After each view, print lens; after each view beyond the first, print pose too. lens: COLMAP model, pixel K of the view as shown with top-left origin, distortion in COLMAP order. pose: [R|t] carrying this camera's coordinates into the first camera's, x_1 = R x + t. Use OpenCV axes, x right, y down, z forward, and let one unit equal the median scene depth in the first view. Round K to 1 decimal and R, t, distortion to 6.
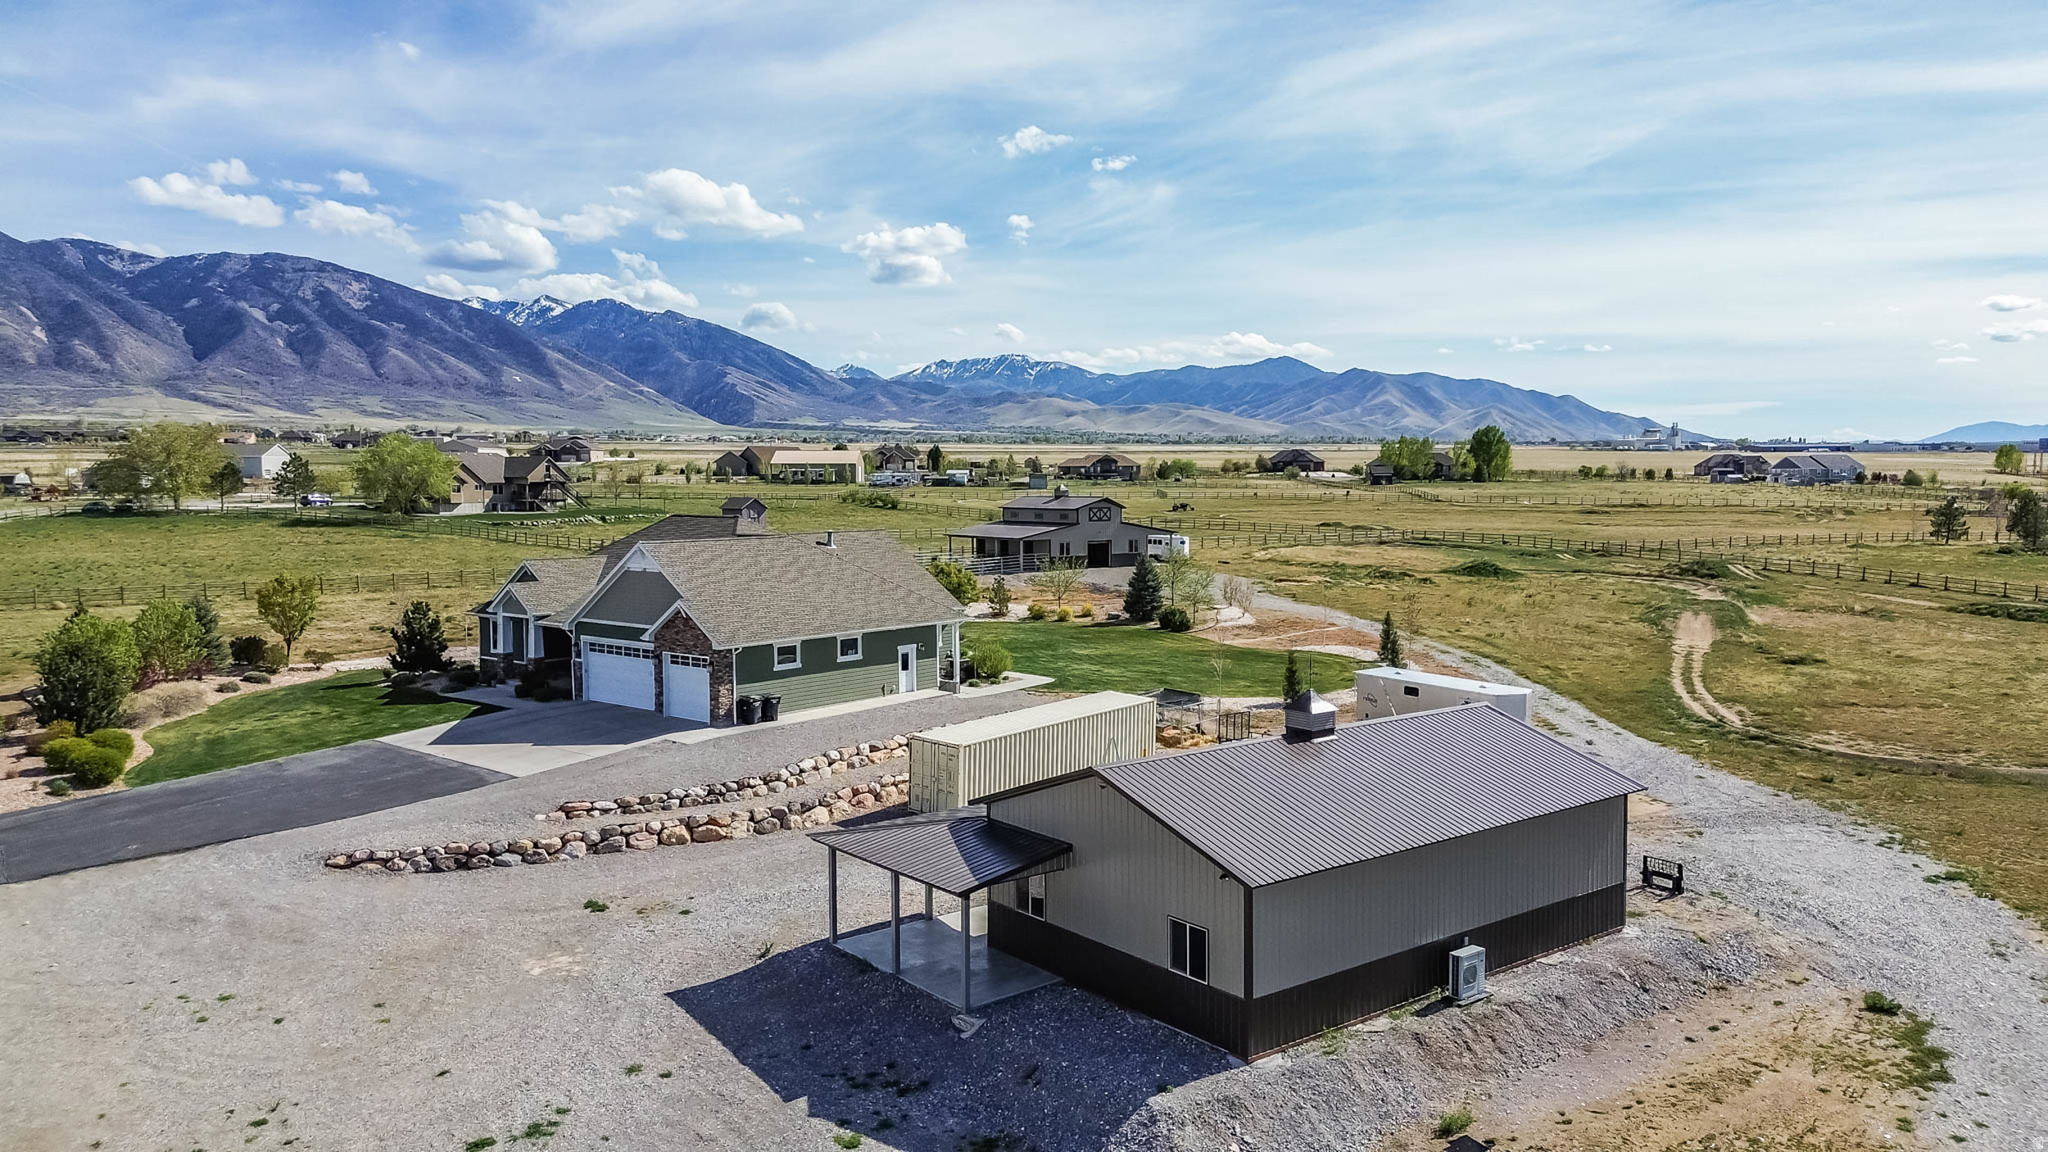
lens RADIAL K [[1448.7, 0, 1019.8], [0, 1448.7, 570.8], [0, 0, 1]] dist [0.077045, -0.080399]
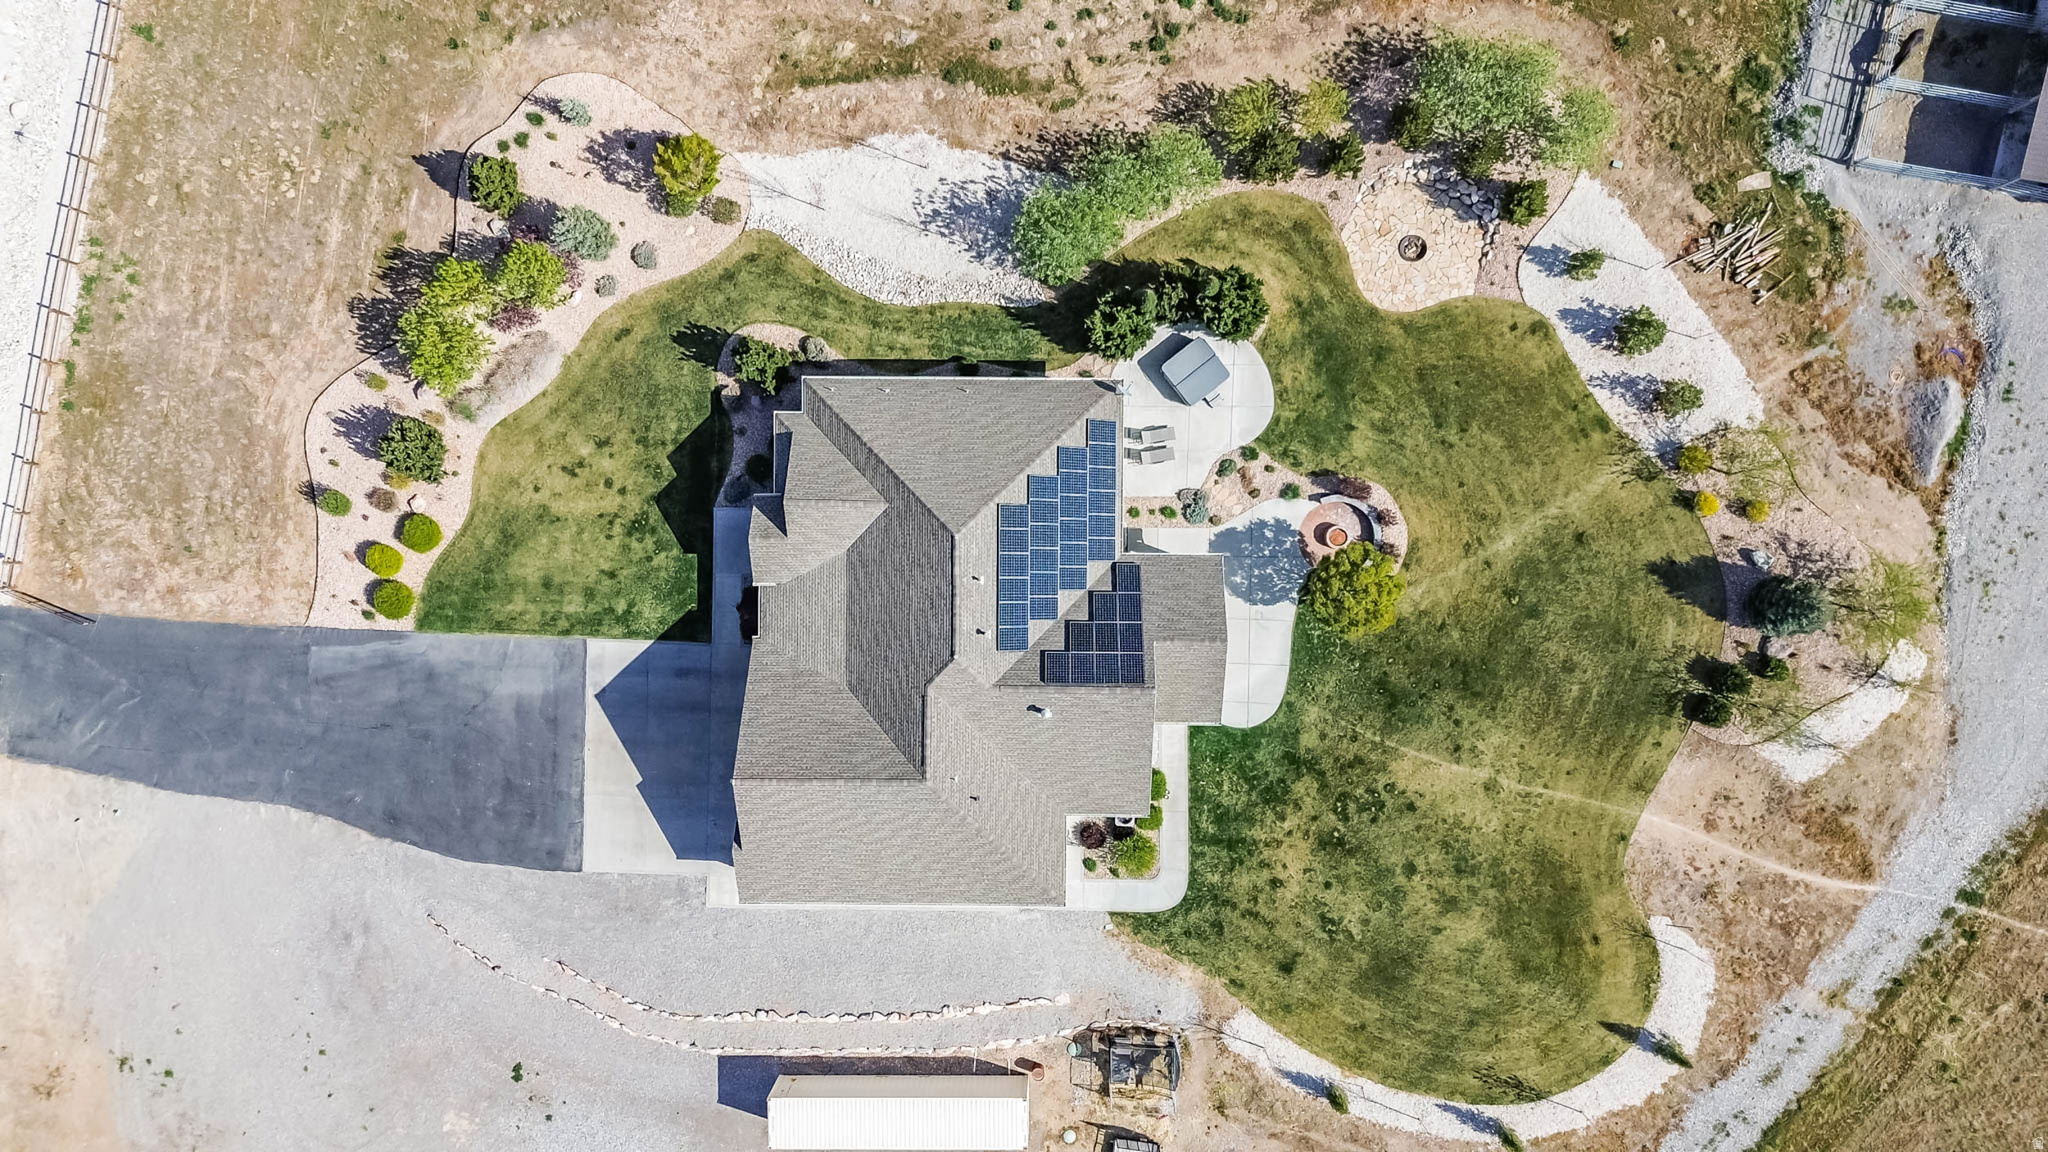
lens RADIAL K [[1448.7, 0, 1017.5], [0, 1448.7, 575.8], [0, 0, 1]] dist [0.077045, -0.080399]
pose [[0.647955, 0.761607, -0.010460, -0.036406], [-0.033960, 0.042606, 0.998515, -0.162896], [0.760921, -0.646637, 0.053471, 0.186356]]
